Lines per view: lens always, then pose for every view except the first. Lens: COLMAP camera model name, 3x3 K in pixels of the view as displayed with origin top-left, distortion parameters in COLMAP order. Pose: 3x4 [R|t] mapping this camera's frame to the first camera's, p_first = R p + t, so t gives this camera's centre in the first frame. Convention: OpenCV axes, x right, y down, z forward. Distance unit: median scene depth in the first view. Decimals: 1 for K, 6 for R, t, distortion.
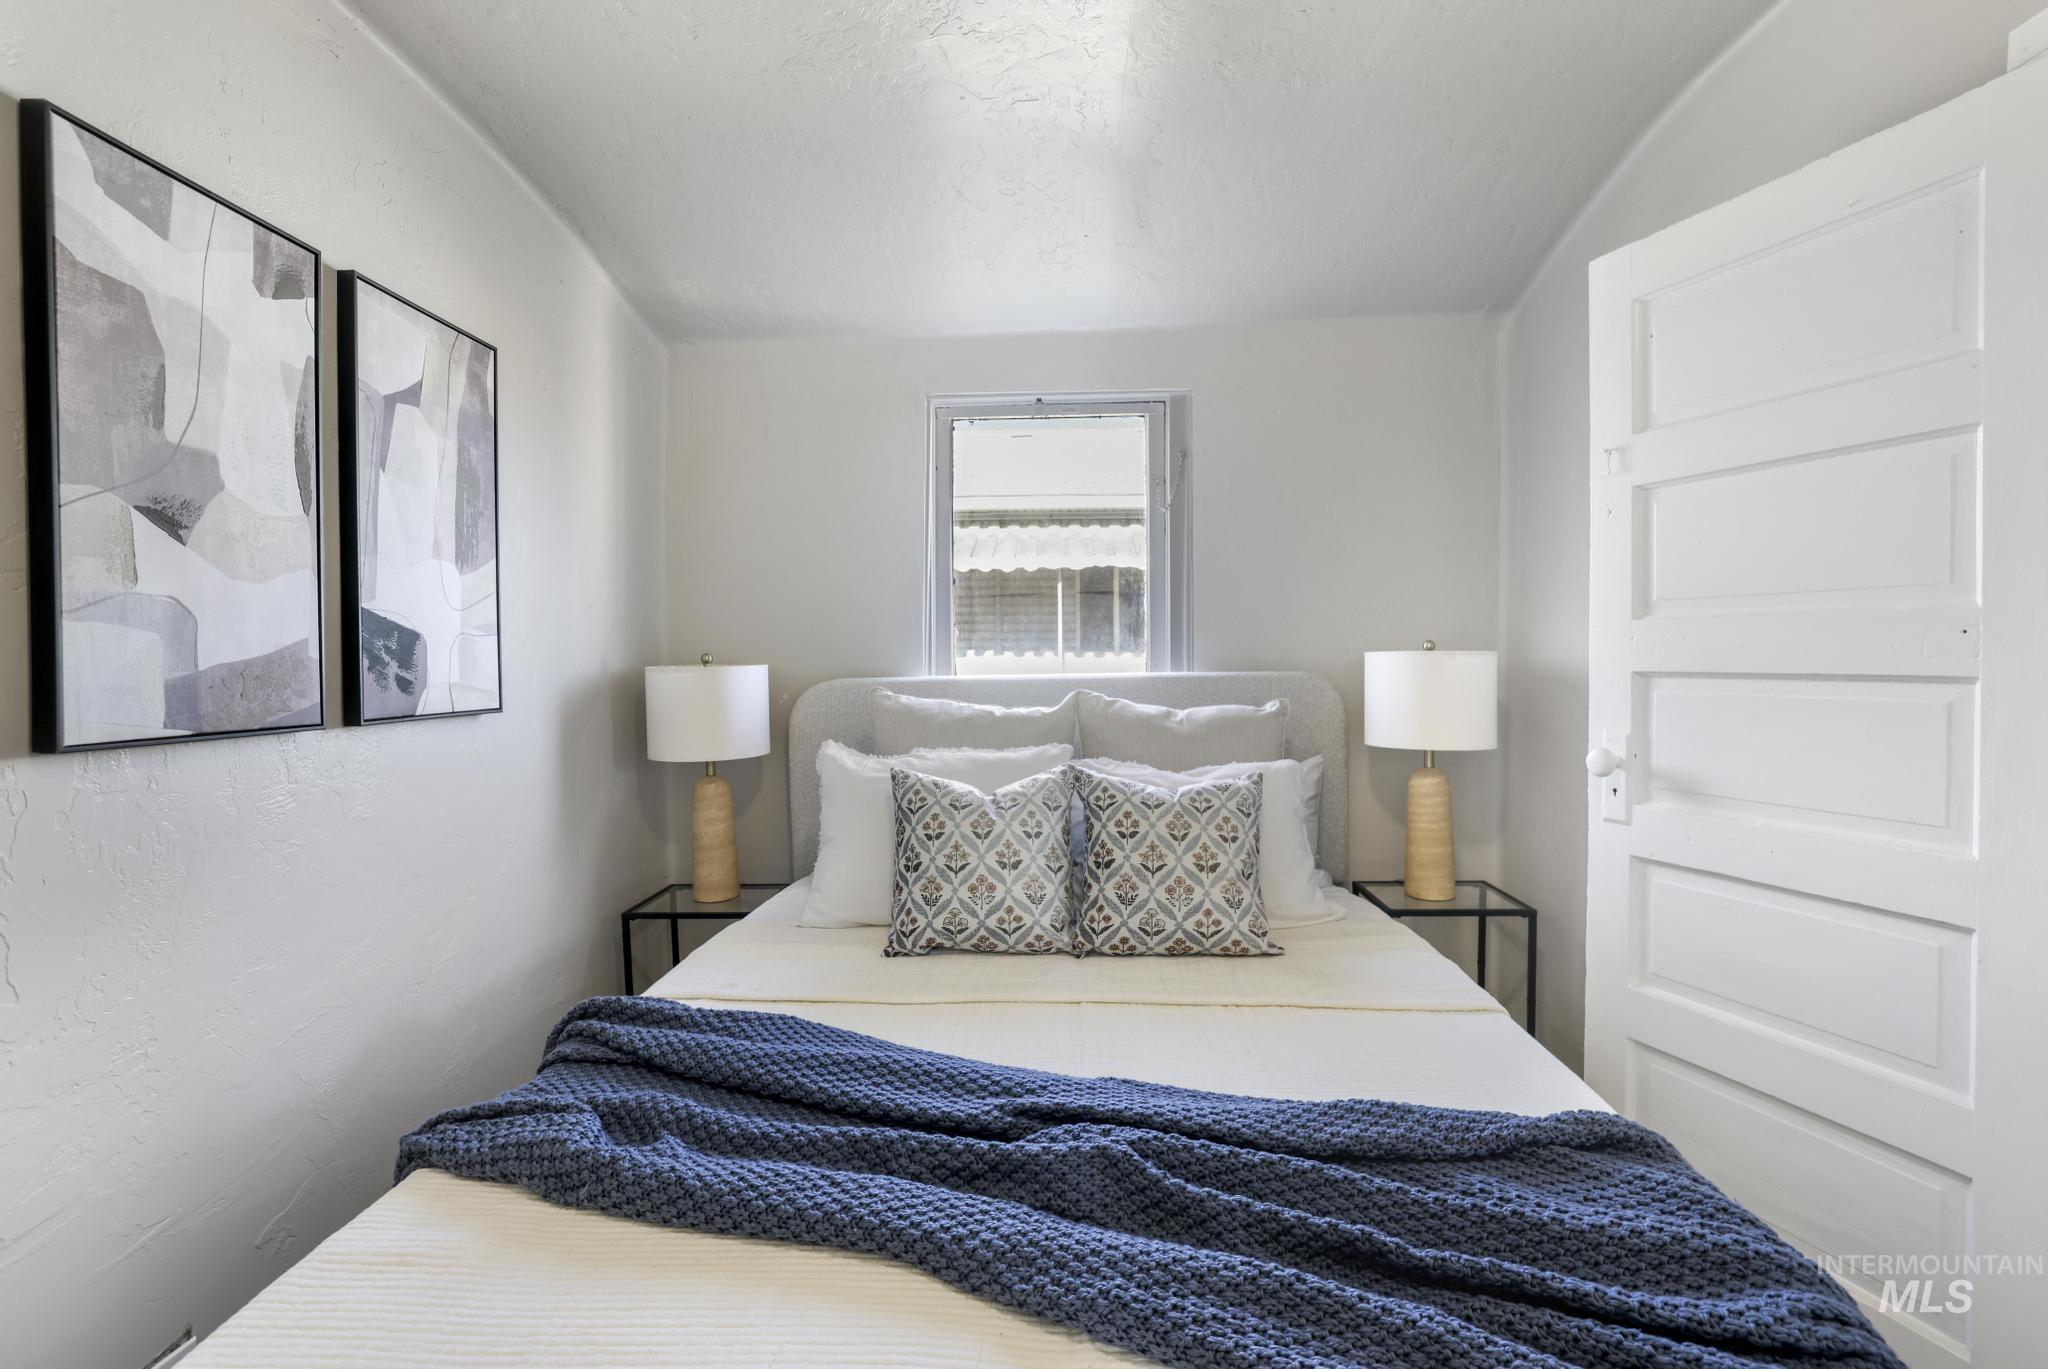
lens RADIAL K [[891.7, 0, 1012.3], [0, 891.7, 672.4], [0, 0, 1]] dist [-0.047790, 0.019026]
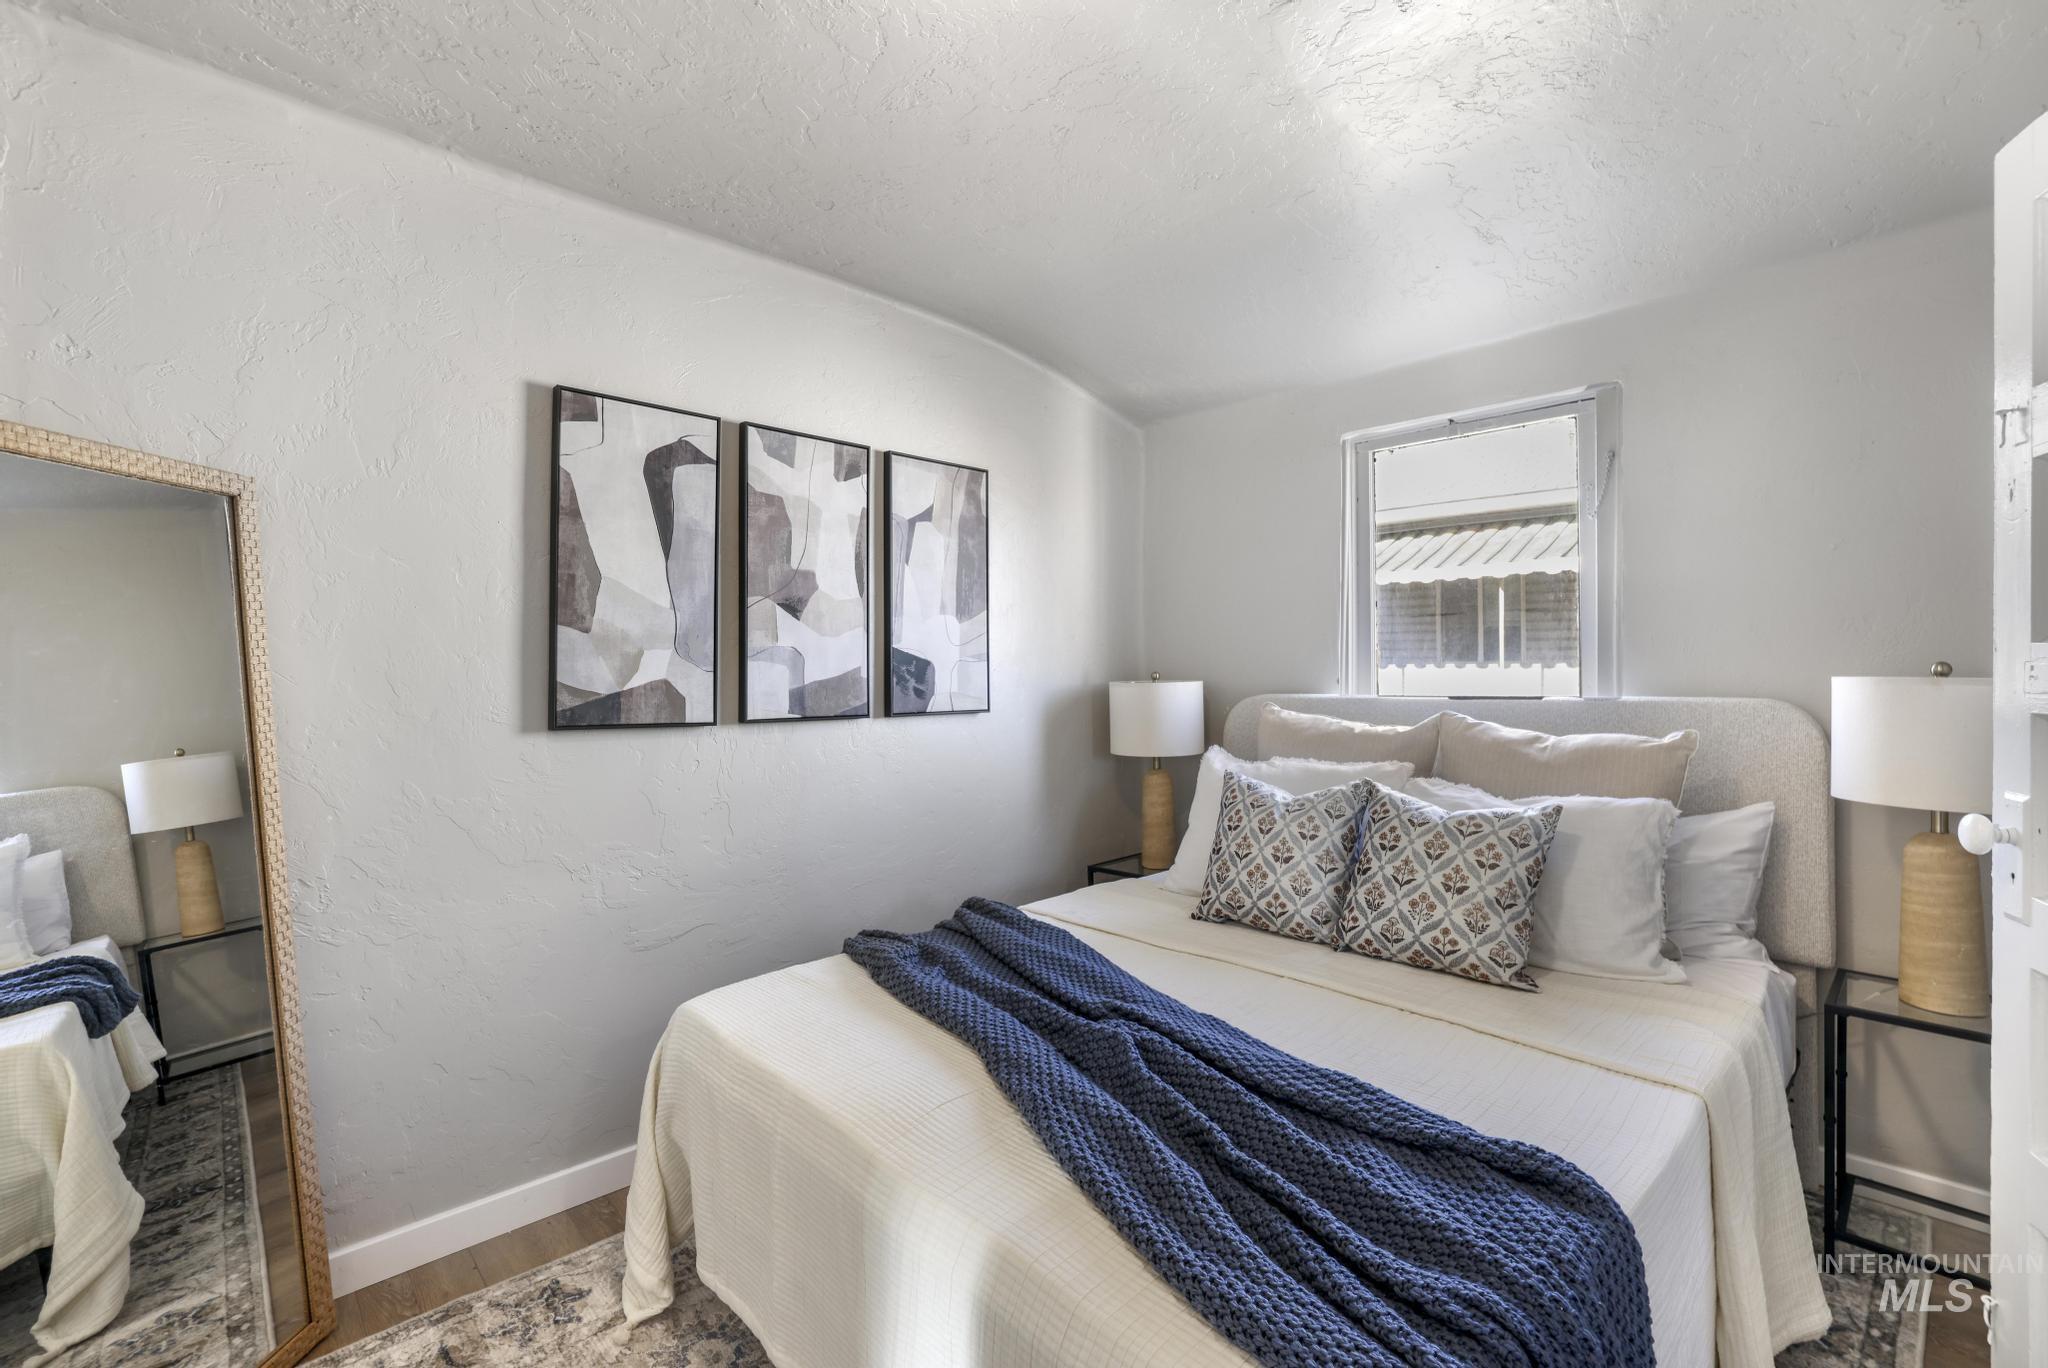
lens RADIAL K [[901.3, 0, 1015.2], [0, 901.3, 669.0], [0, 0, 1]] dist [-0.037490, 0.014983]
pose [[0.727938, 0.004587, -0.685628, 0.562316], [-0.011847, 0.999912, -0.005889, -0.021921], [0.685541, 0.012409, 0.727928, -0.101149]]
